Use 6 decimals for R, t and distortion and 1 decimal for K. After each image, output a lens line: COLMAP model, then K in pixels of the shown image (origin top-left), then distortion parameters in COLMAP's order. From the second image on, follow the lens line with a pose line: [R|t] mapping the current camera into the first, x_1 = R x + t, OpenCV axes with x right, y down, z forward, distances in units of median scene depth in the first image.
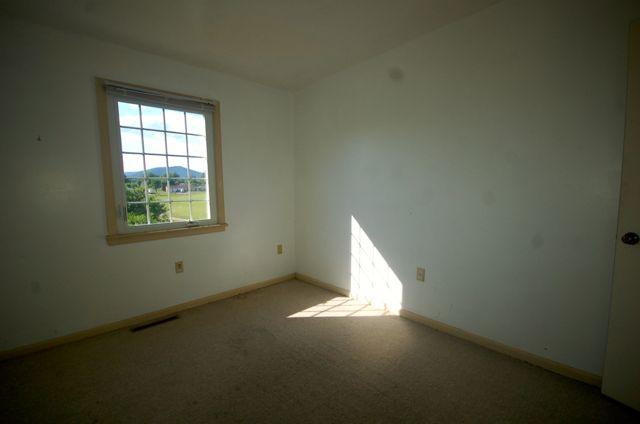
lens RADIAL K [[283.2, 0, 318.3], [0, 283.2, 213.6], [0, 0, 1]] dist [0.031853, -0.021591]
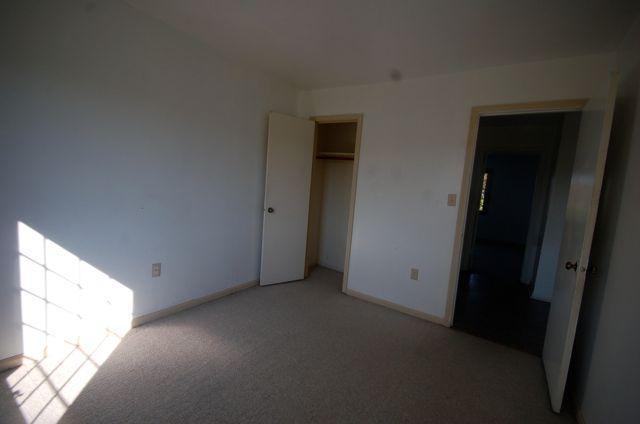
lens RADIAL K [[283.2, 0, 318.3], [0, 283.2, 213.6], [0, 0, 1]] dist [0.031853, -0.021591]
pose [[-0.217625, -0.113067, 0.969461, -0.627943], [0.021499, 0.992471, 0.120577, -0.074889], [-0.975796, 0.047084, -0.213556, 0.612202]]
